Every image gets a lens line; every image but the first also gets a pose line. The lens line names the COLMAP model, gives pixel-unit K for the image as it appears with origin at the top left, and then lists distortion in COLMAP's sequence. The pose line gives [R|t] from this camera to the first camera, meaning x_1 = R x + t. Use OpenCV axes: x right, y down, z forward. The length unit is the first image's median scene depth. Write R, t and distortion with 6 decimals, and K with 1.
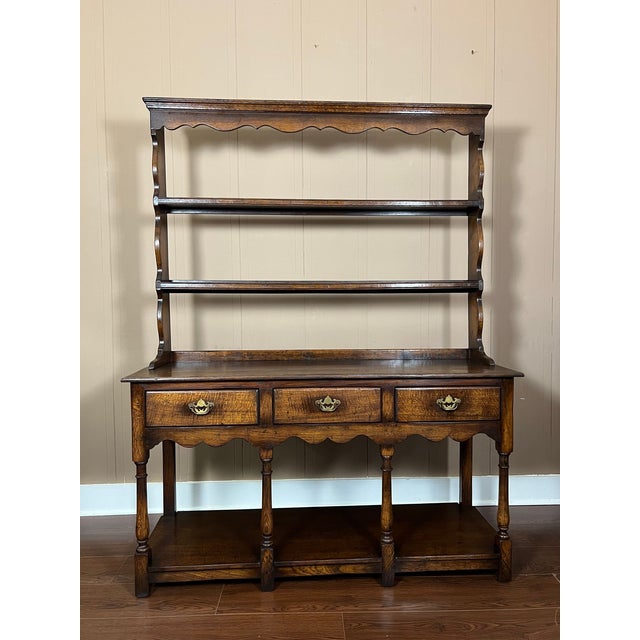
lens RADIAL K [[481.9, 0, 327.8], [0, 481.9, 327.8], [0, 0, 1]] dist [0.071305, -0.043558]
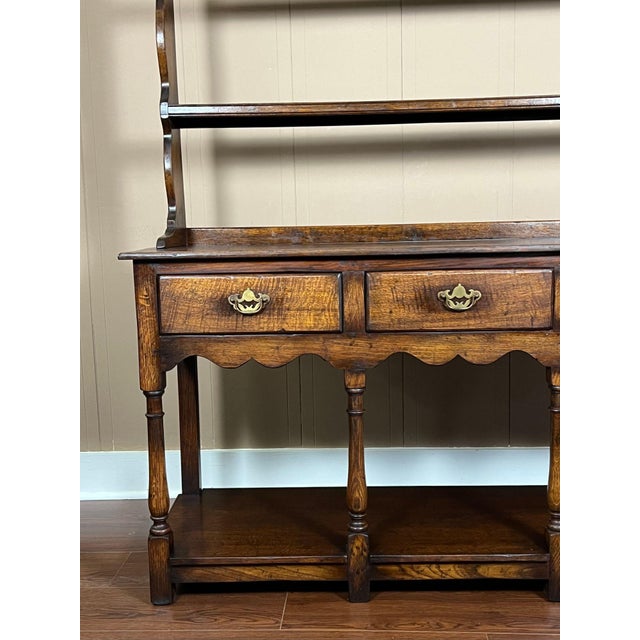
lens RADIAL K [[812.7, 0, 331.6], [0, 812.7, 332.8], [0, 0, 1]] dist [0.128146, 0.000000]
pose [[0.996682, -0.003565, -0.081312, -0.072980], [0.010202, 0.996633, 0.081357, 0.116340], [0.080748, -0.081917, 0.993363, -0.002631]]
